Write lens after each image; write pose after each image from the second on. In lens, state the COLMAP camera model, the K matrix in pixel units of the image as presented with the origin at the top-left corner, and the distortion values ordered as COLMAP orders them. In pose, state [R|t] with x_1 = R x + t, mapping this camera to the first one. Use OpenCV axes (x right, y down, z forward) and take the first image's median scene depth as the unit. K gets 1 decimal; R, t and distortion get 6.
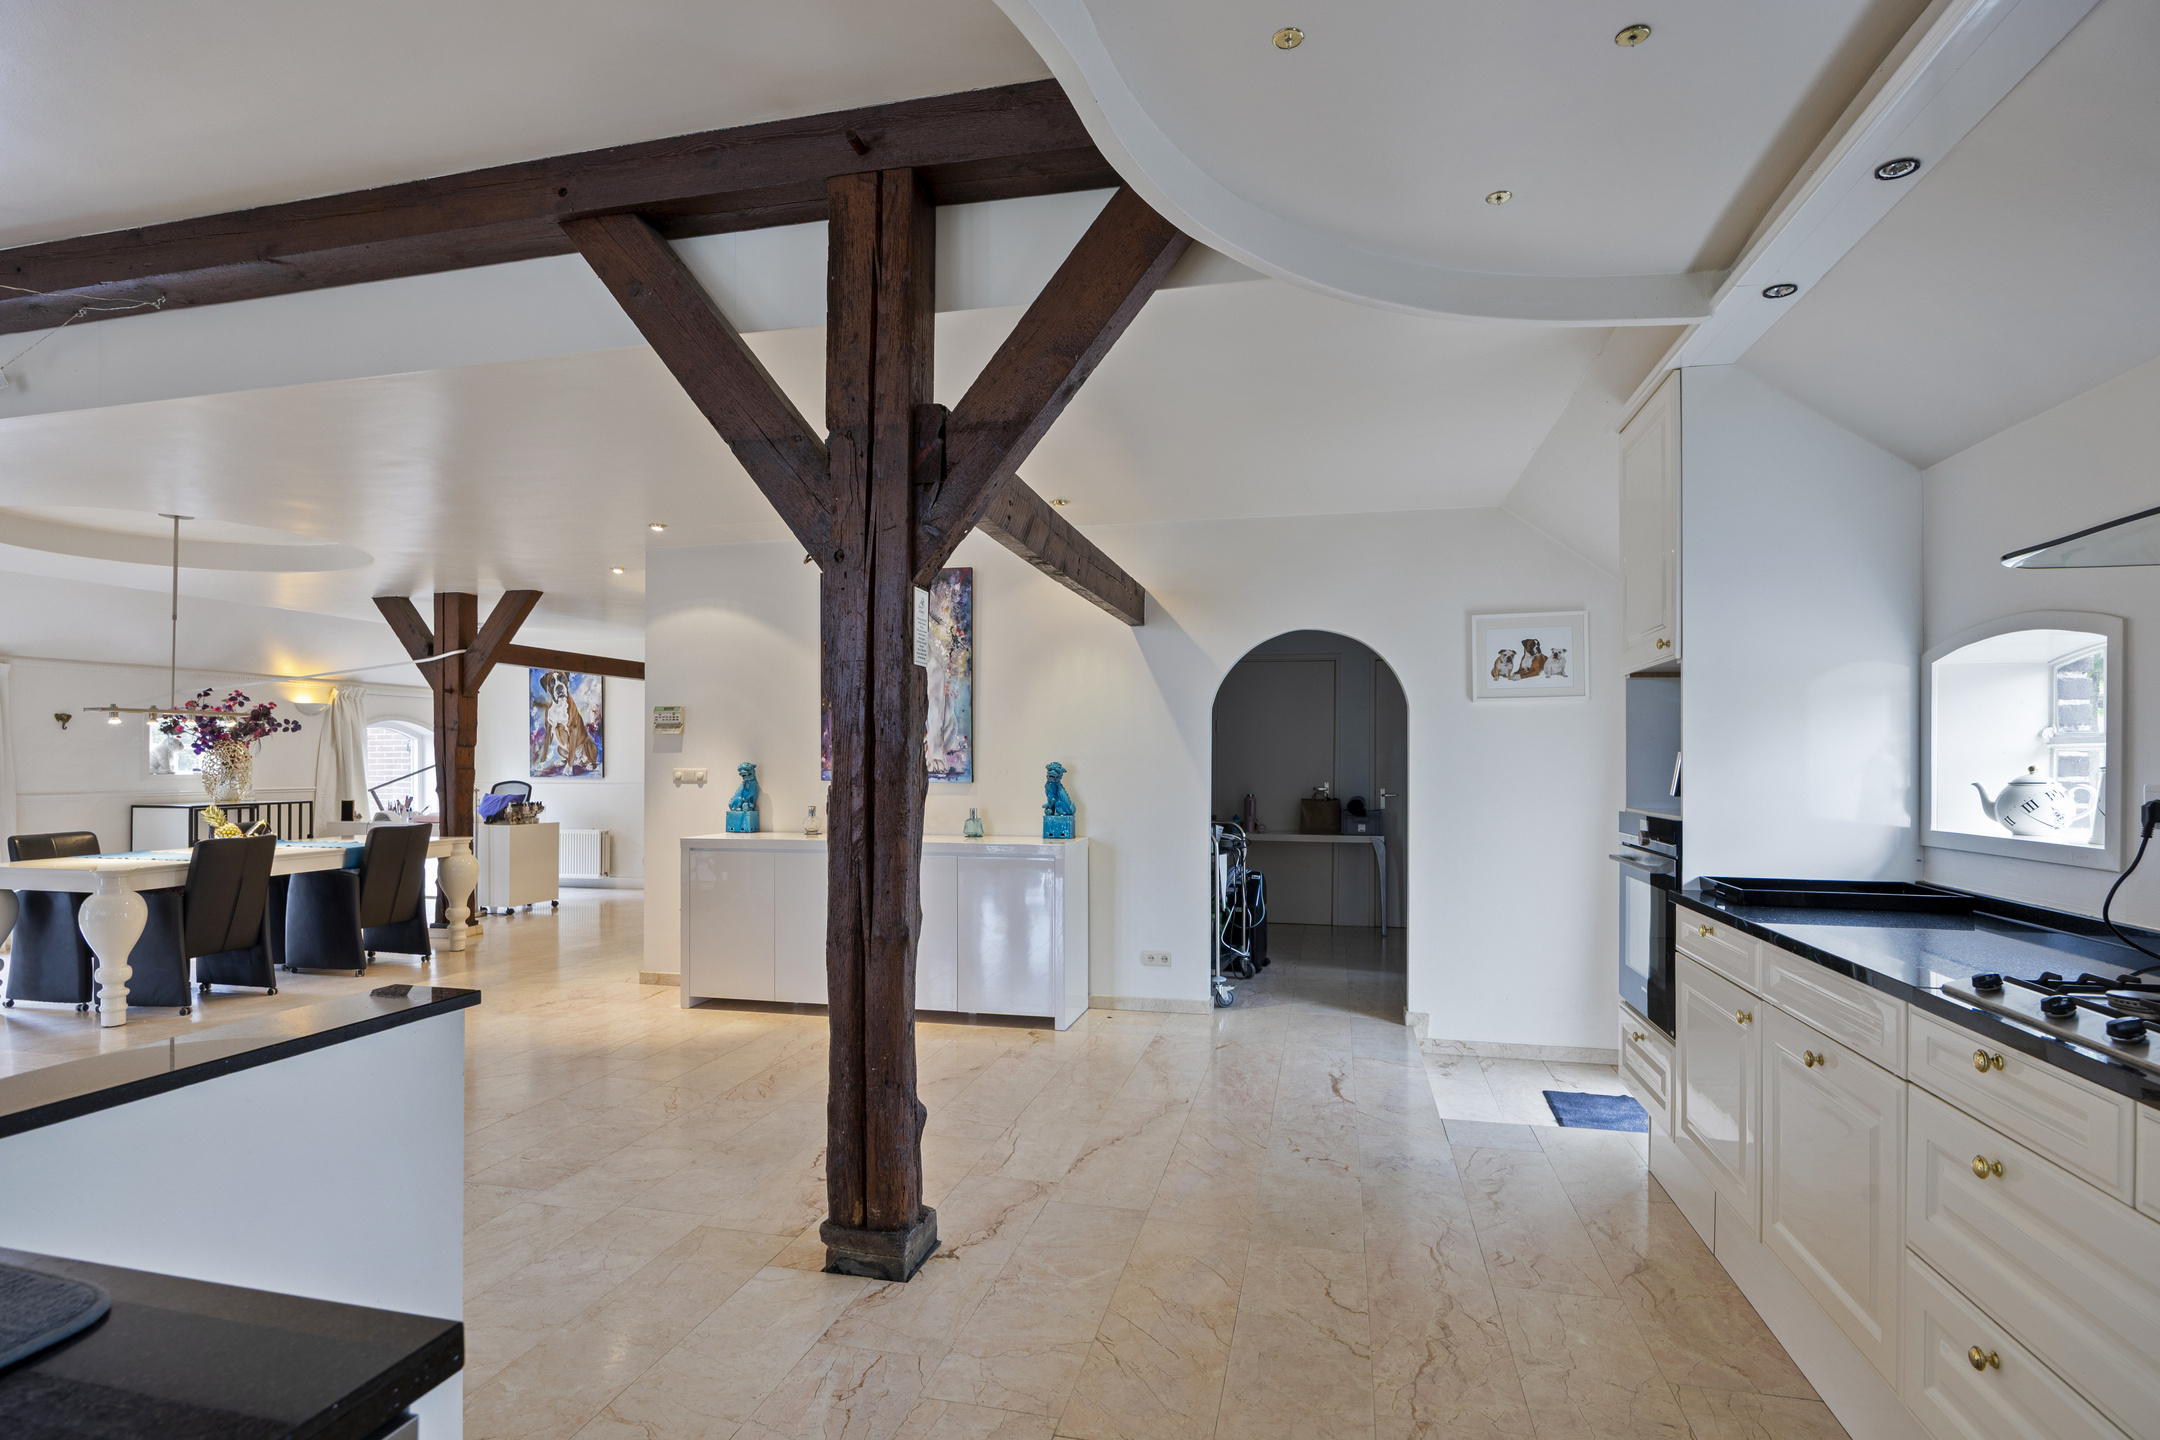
lens RADIAL K [[1078.1, 0, 1097.4], [0, 1078.1, 750.9], [0, 0, 1]] dist [-0.005907, 0.000585]
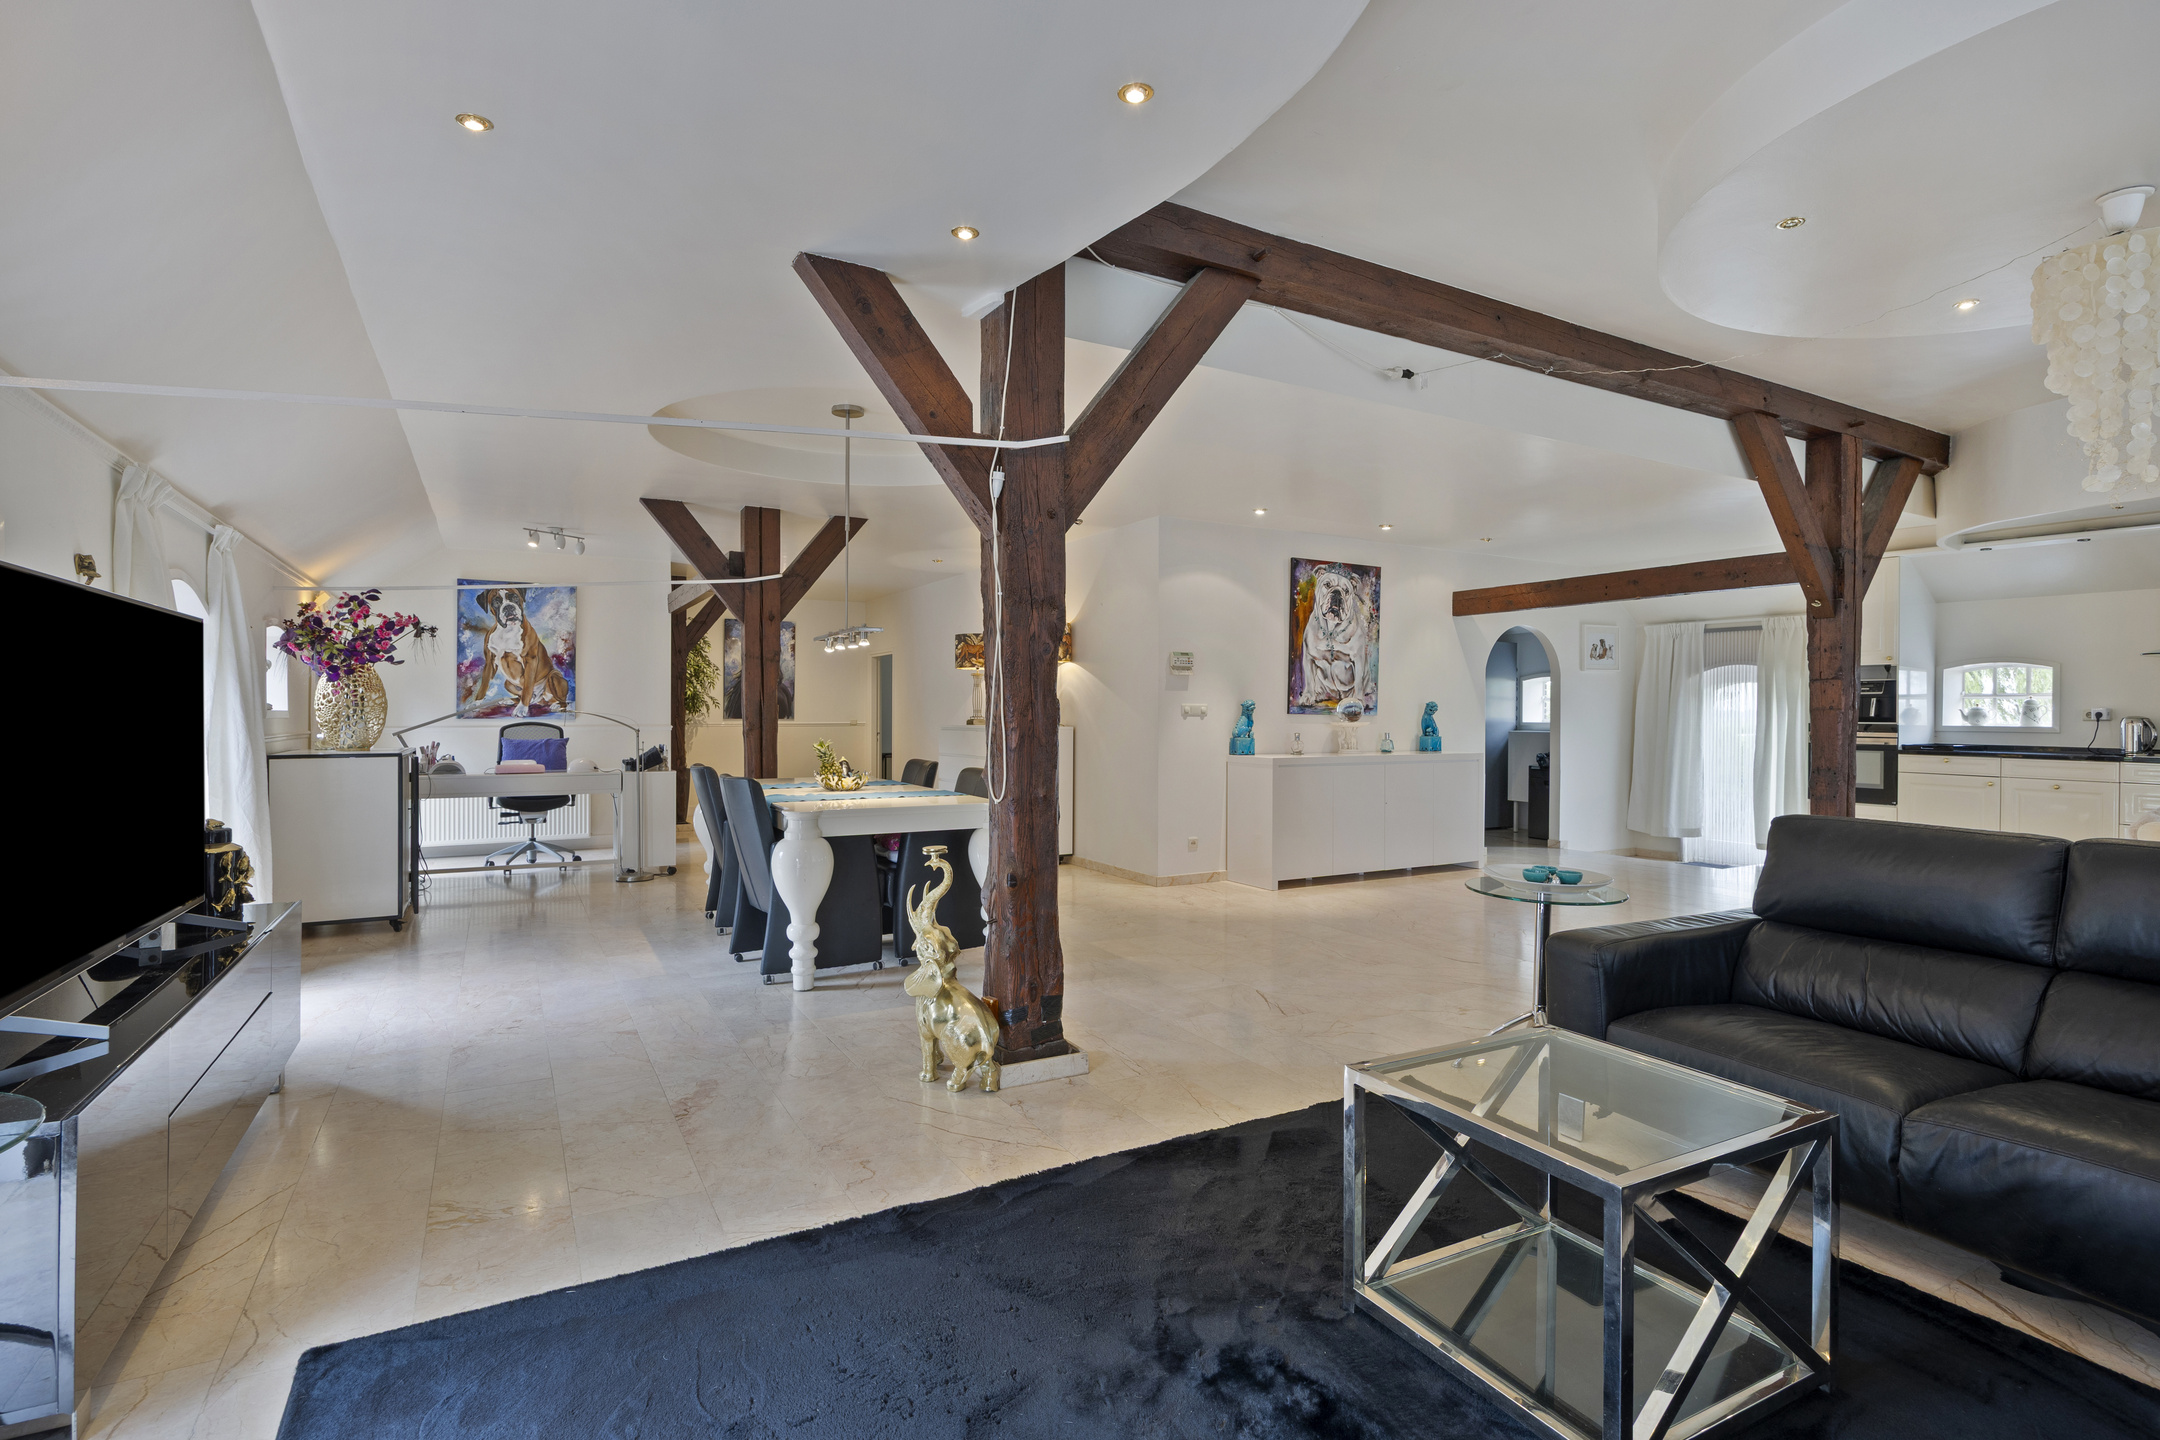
lens RADIAL K [[1040.9, 0, 1089.5], [0, 1040.9, 712.2], [0, 0, 1]] dist [0.002380, 0.000314]
pose [[0.735792, 0.004832, 0.677191, -0.715230], [-0.009466, 0.999950, 0.003150, 0.012998], [-0.677142, -0.008728, 0.735801, 0.123420]]
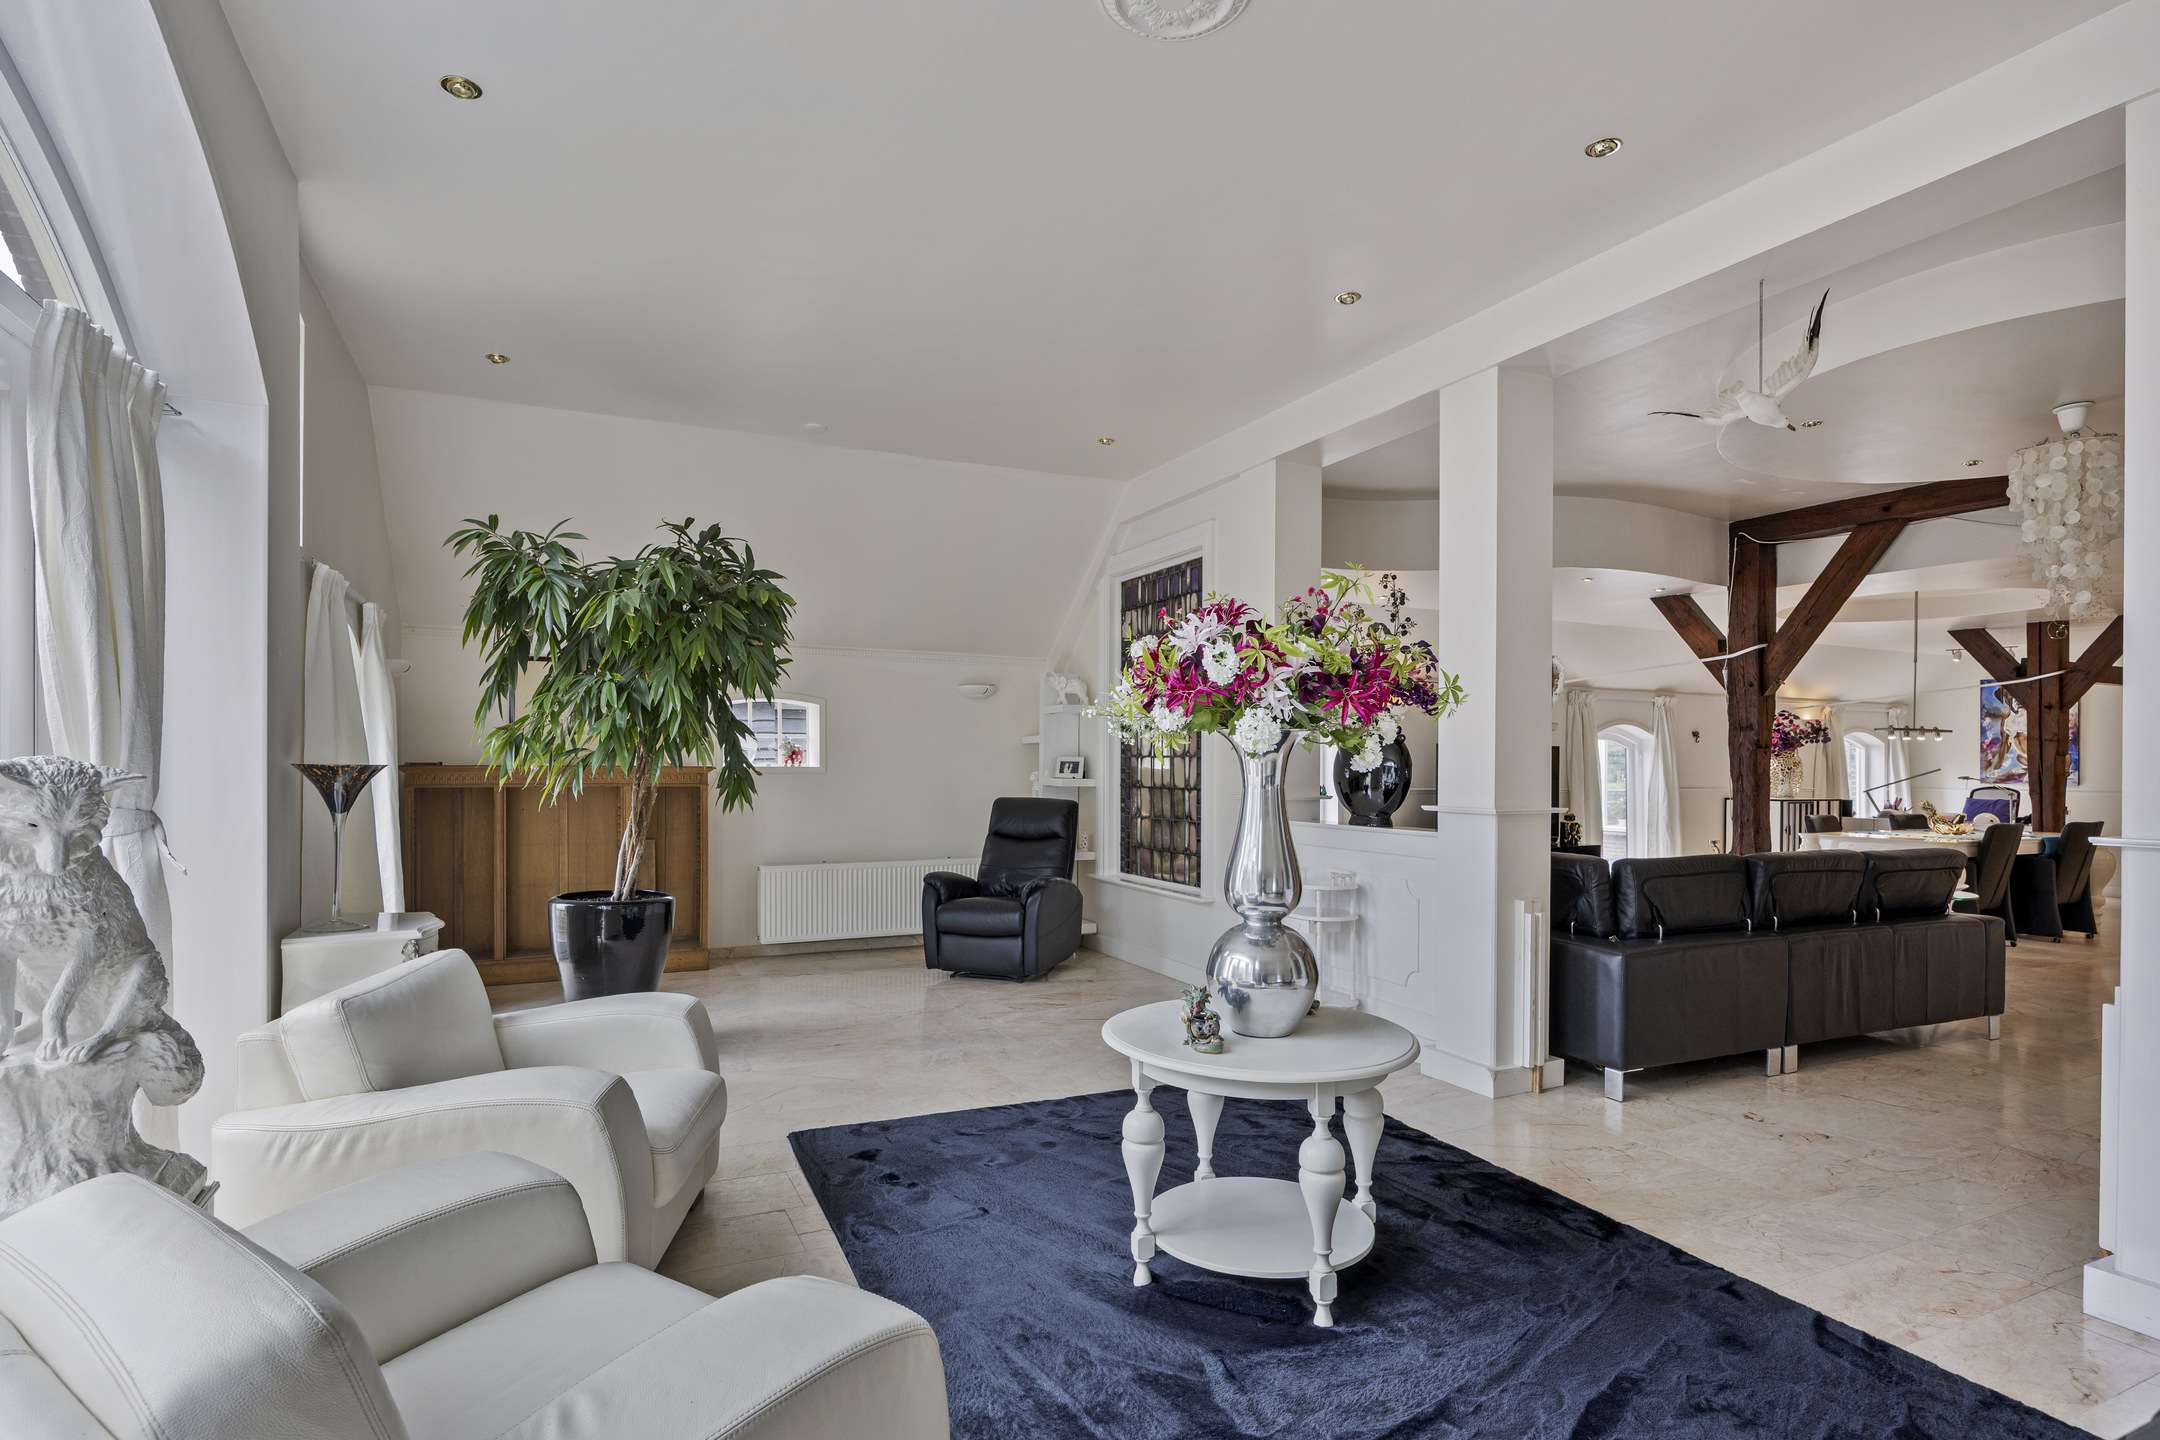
lens RADIAL K [[1078.1, 0, 1091.6], [0, 1078.1, 753.5], [0, 0, 1]] dist [-0.005907, 0.000585]
pose [[0.621739, 0.005409, -0.783206, -0.244811], [-0.005492, 0.999982, 0.002546, -0.003216], [0.783205, 0.002719, 0.621757, -0.359520]]
